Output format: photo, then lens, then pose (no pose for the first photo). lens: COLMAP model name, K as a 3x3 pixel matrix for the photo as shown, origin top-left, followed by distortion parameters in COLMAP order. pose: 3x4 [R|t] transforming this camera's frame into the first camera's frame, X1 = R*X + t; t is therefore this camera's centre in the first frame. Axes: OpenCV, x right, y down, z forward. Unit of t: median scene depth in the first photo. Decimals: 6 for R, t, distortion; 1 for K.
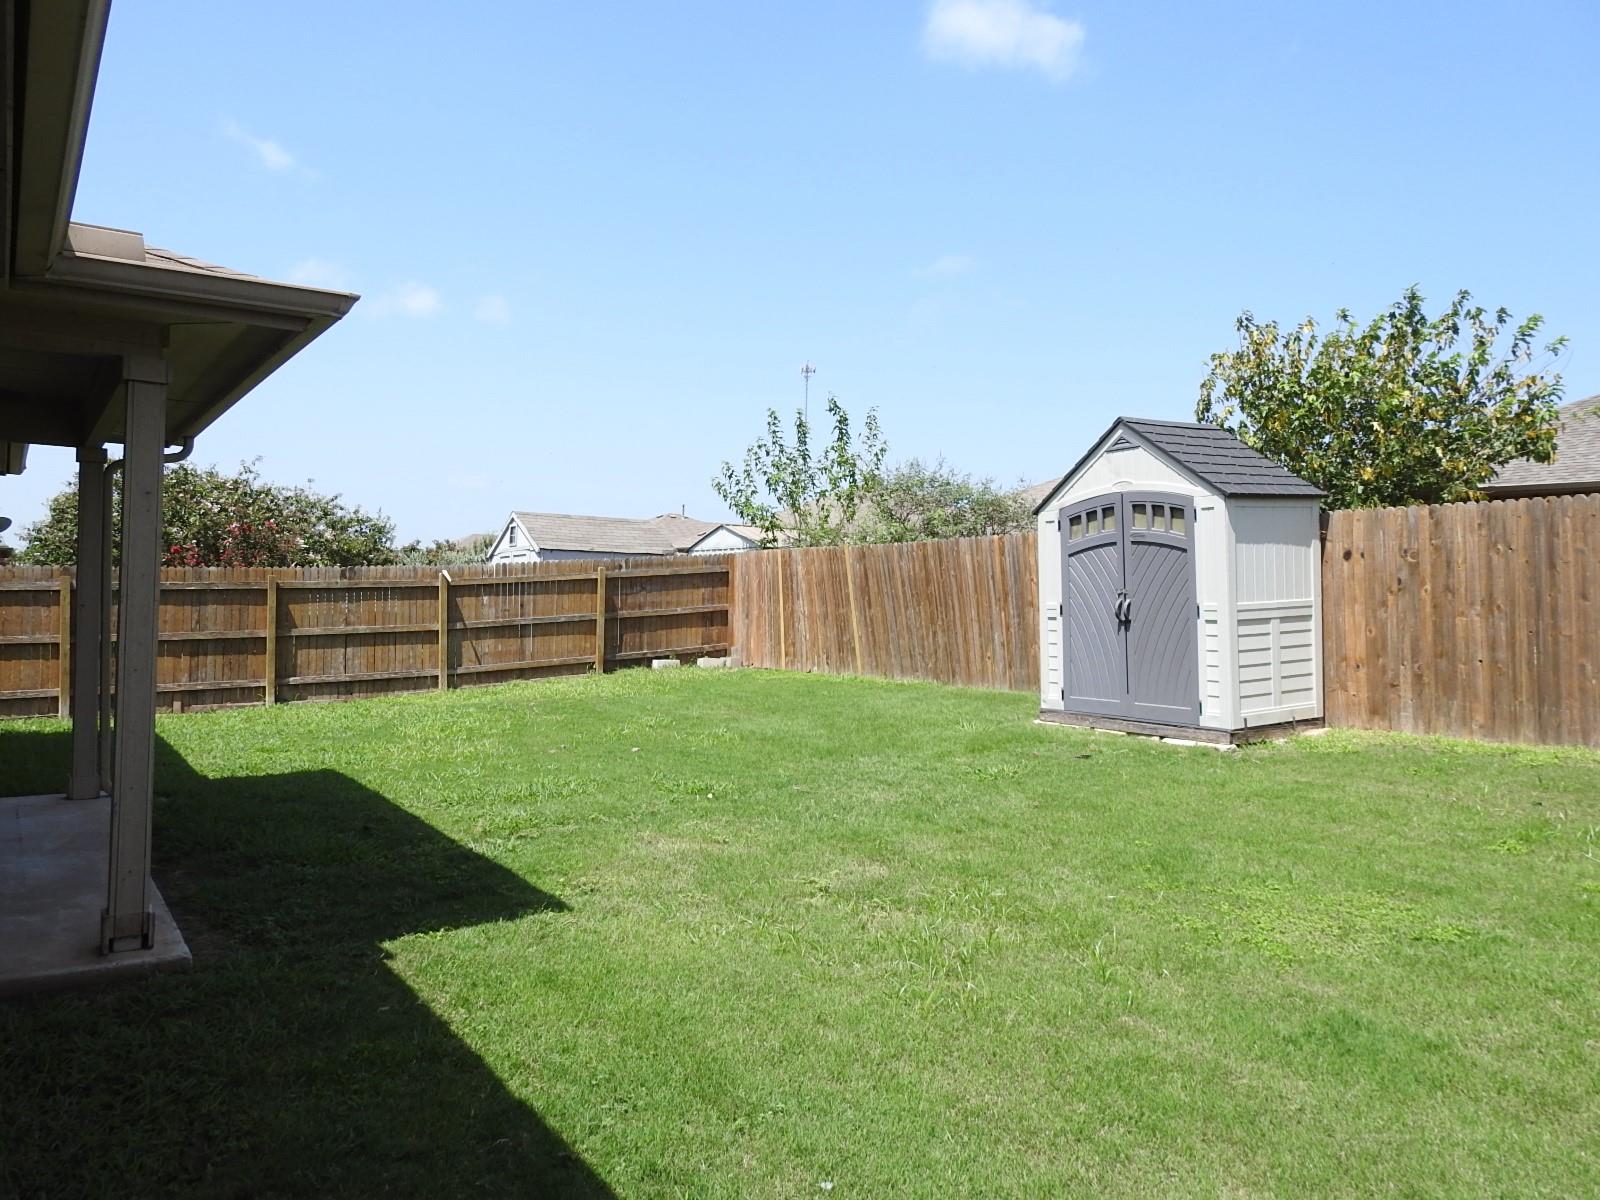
lens RADIAL K [[1135.7, 0, 799.5], [0, 1135.7, 596.0], [0, 0, 1]] dist [-0.000965, -0.001928]
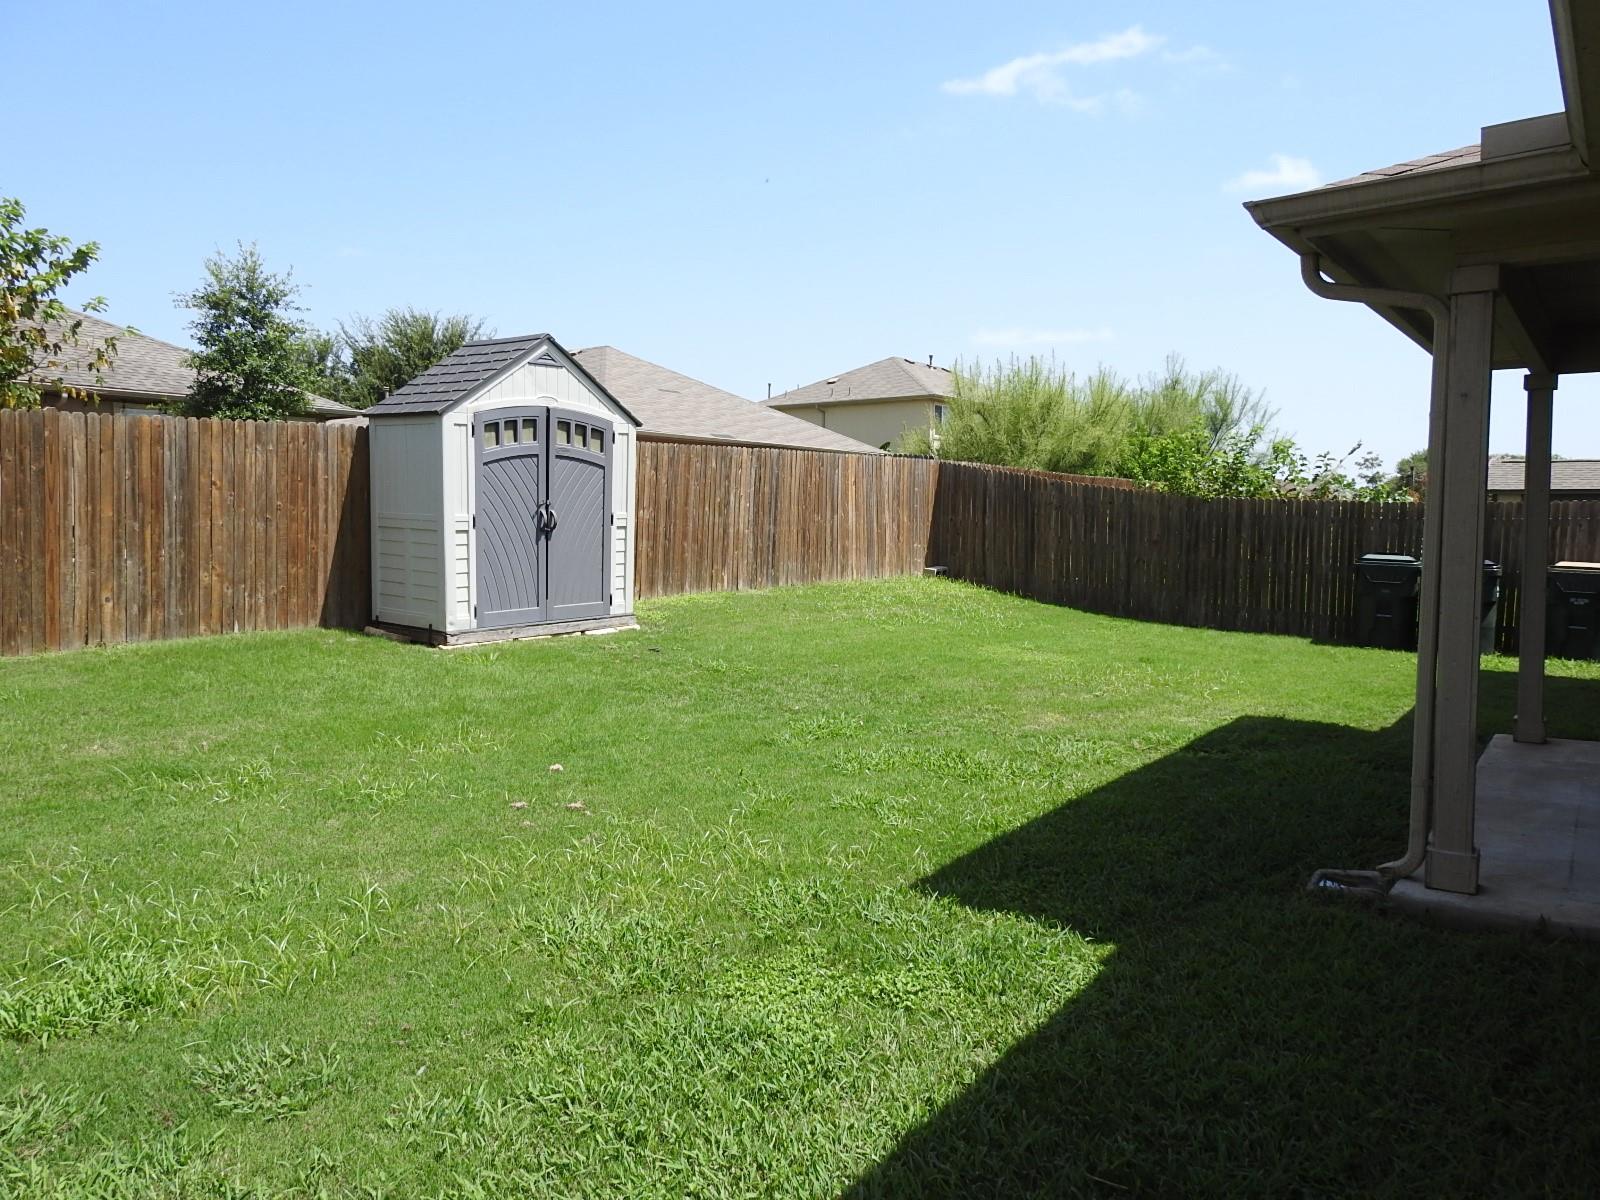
lens RADIAL K [[1135.7, 0, 799.2], [0, 1135.7, 601.1], [0, 0, 1]] dist [-0.000965, -0.001928]
pose [[-0.314138, -0.089463, 0.945153, -0.794340], [-0.006263, 0.995724, 0.092168, -0.011606], [-0.949357, 0.023034, -0.313355, 1.114097]]
